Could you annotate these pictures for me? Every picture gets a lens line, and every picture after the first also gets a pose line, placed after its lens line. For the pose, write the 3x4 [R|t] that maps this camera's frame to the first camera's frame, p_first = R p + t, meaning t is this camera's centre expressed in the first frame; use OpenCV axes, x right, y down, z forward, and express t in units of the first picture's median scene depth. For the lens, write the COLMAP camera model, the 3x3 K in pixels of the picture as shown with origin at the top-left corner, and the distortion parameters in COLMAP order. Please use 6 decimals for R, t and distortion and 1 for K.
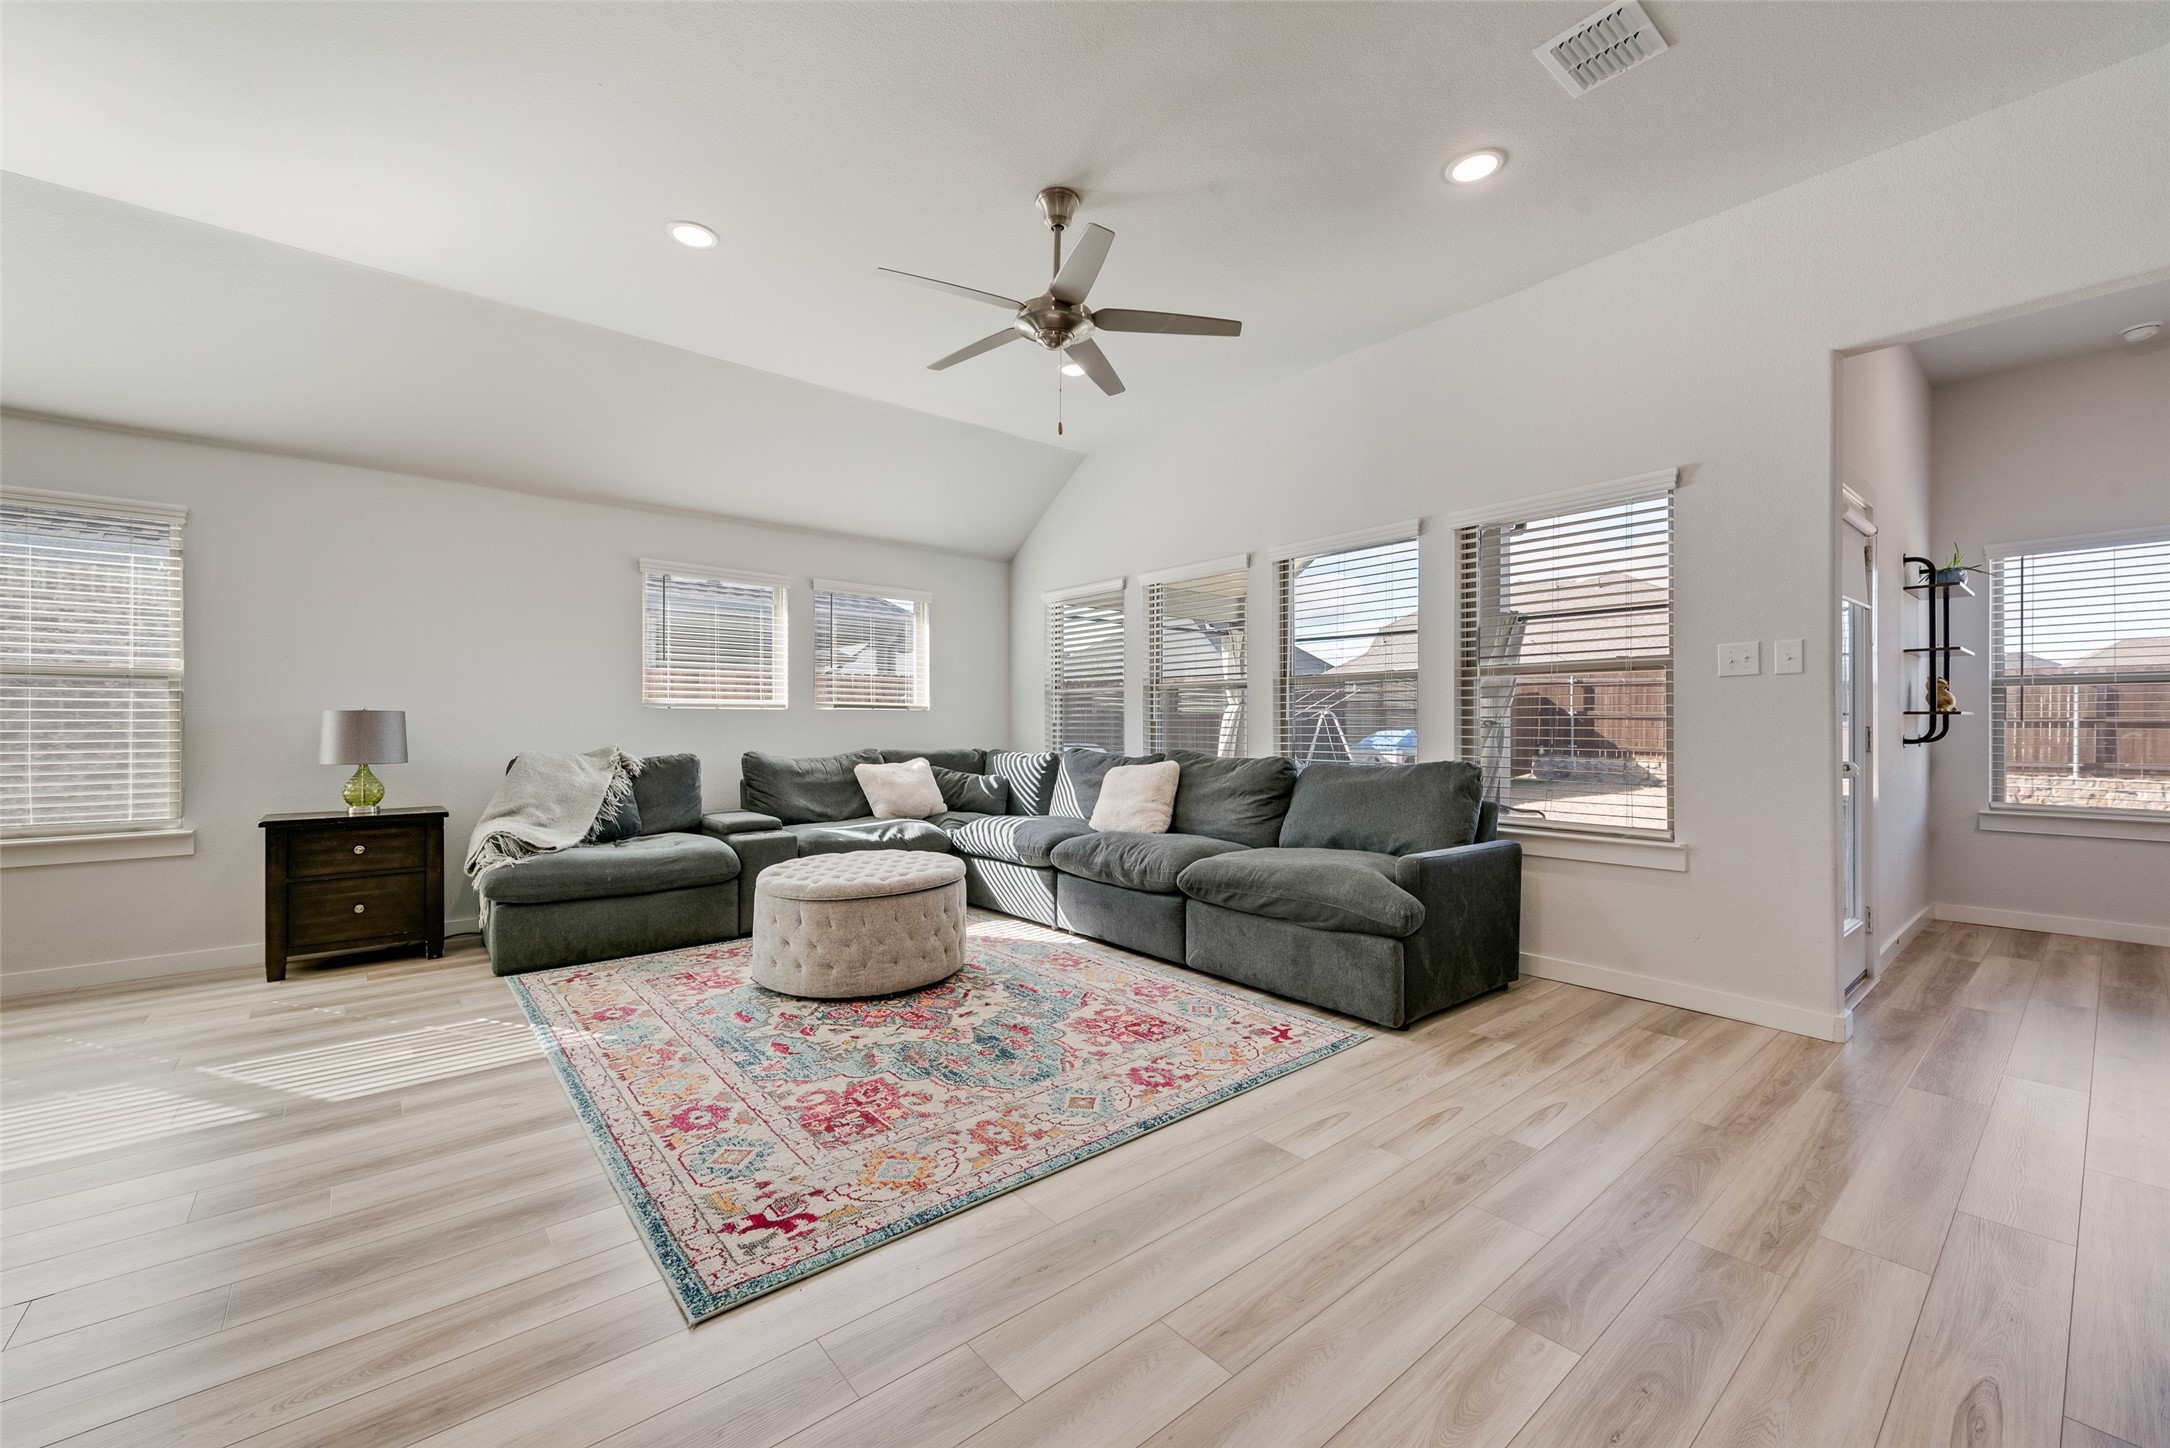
lens RADIAL K [[858.9, 0, 1086.0], [0, 858.9, 729.6], [0, 0, 1]] dist [0.003518, -0.000403]
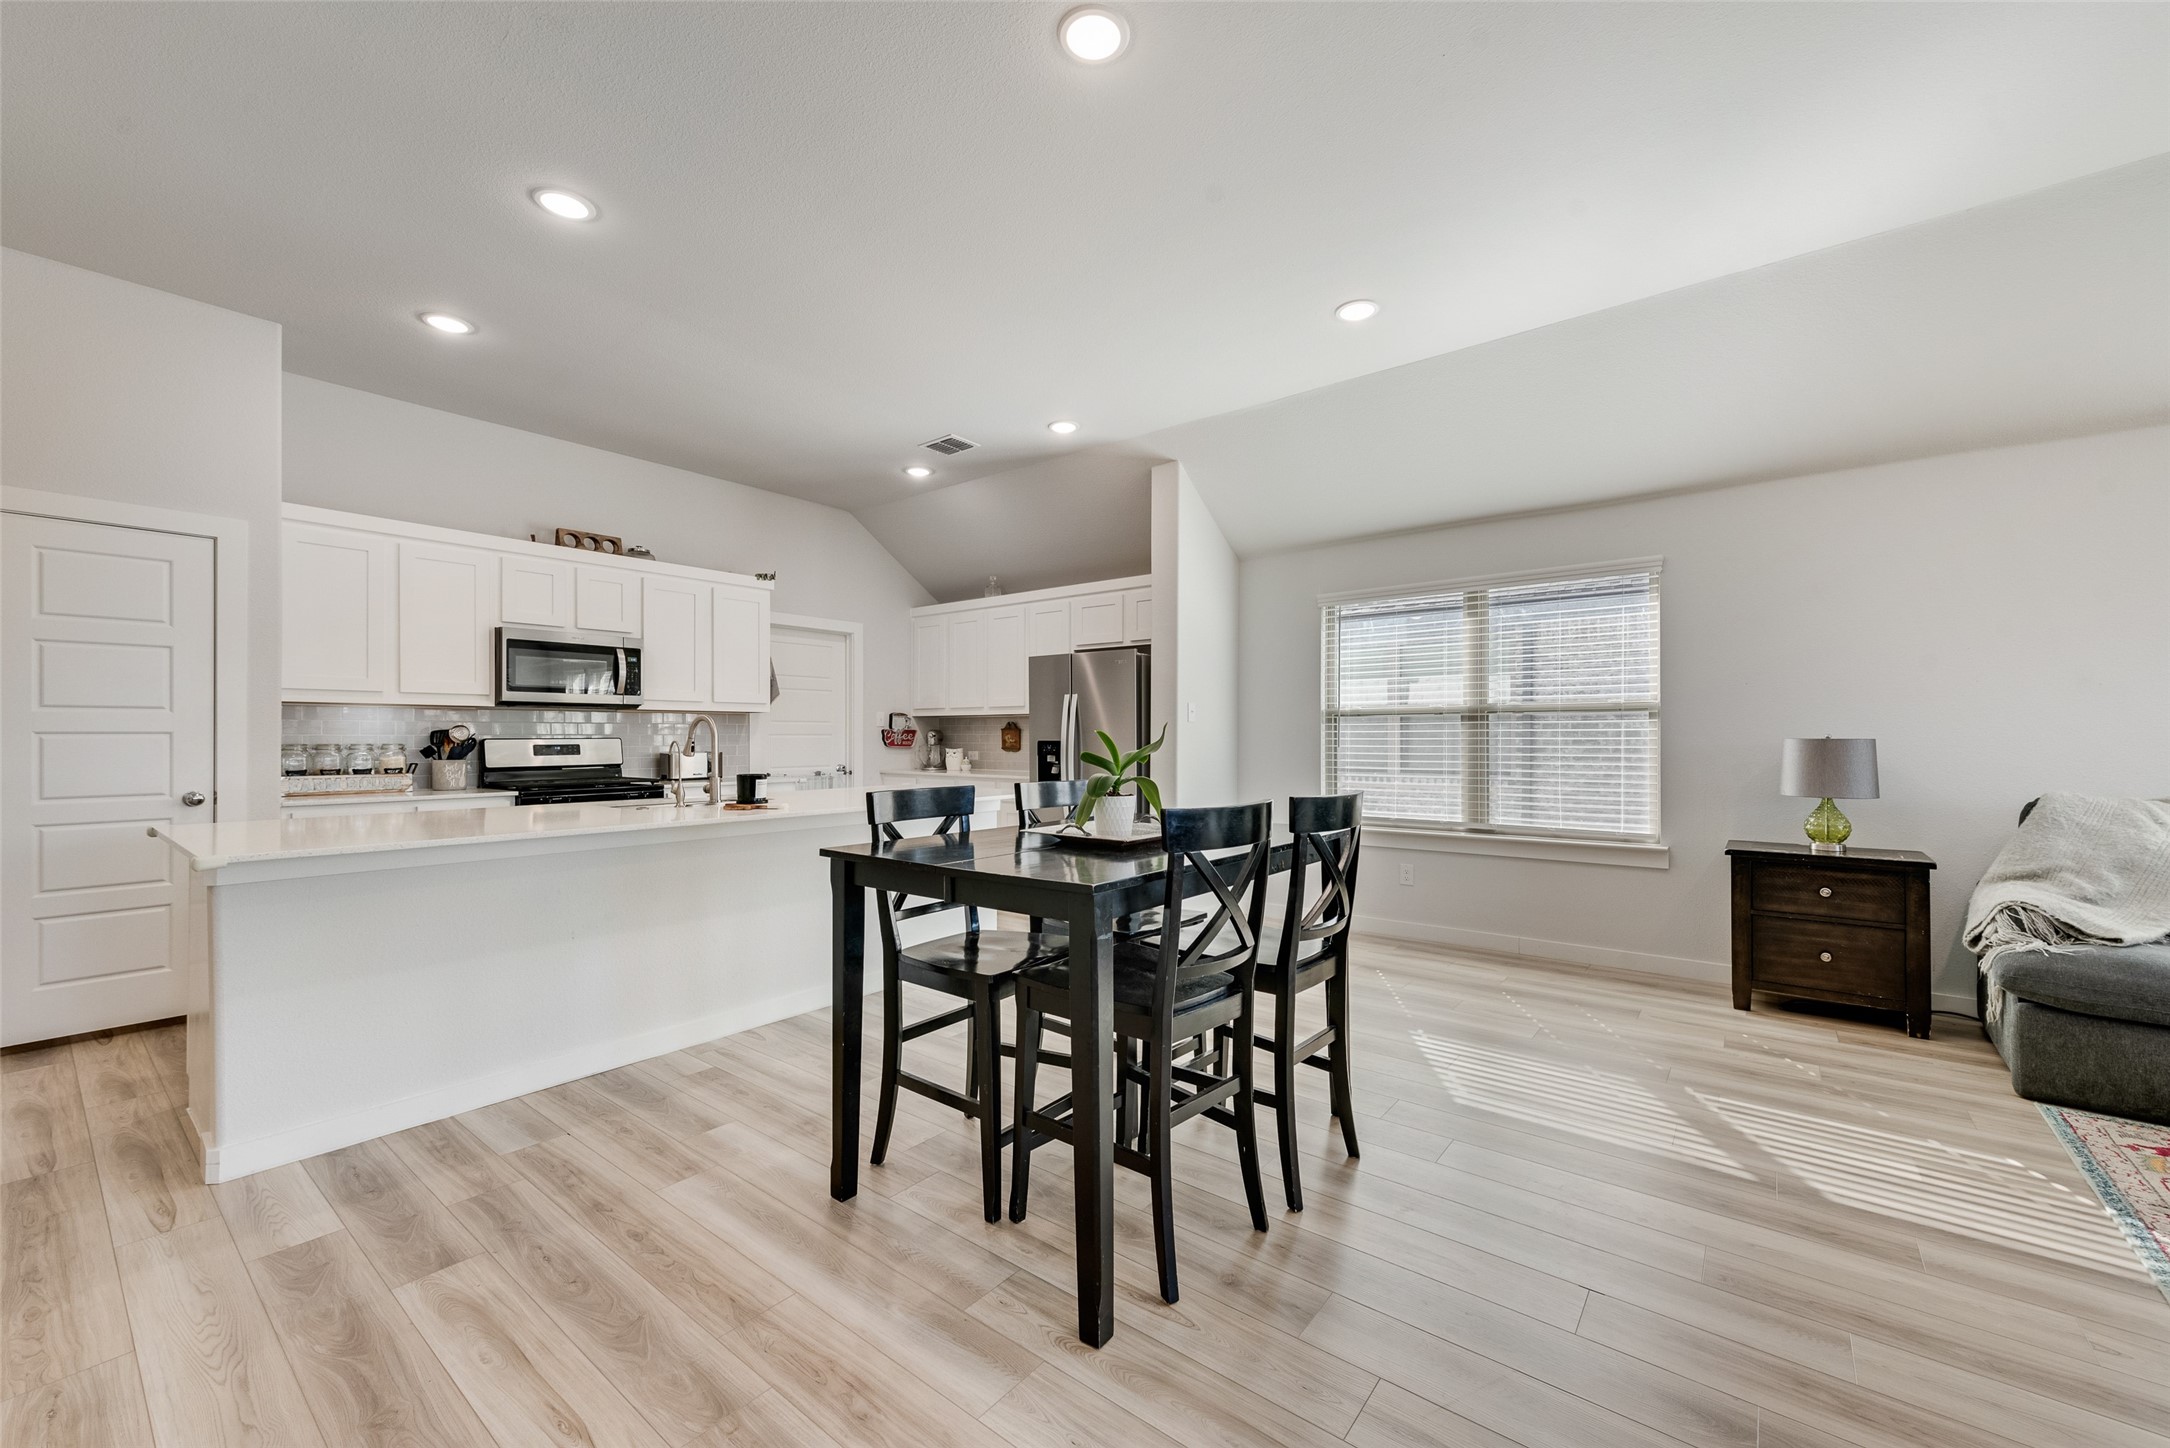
lens RADIAL K [[853.8, 0, 1081.7], [0, 853.8, 724.0], [0, 0, 1]] dist [0.005935, -0.001939]
pose [[0.189193, -0.010766, -0.981881, -0.124436], [-0.002710, 0.999930, -0.011486, -0.030918], [0.981936, 0.004834, 0.189150, 0.068813]]
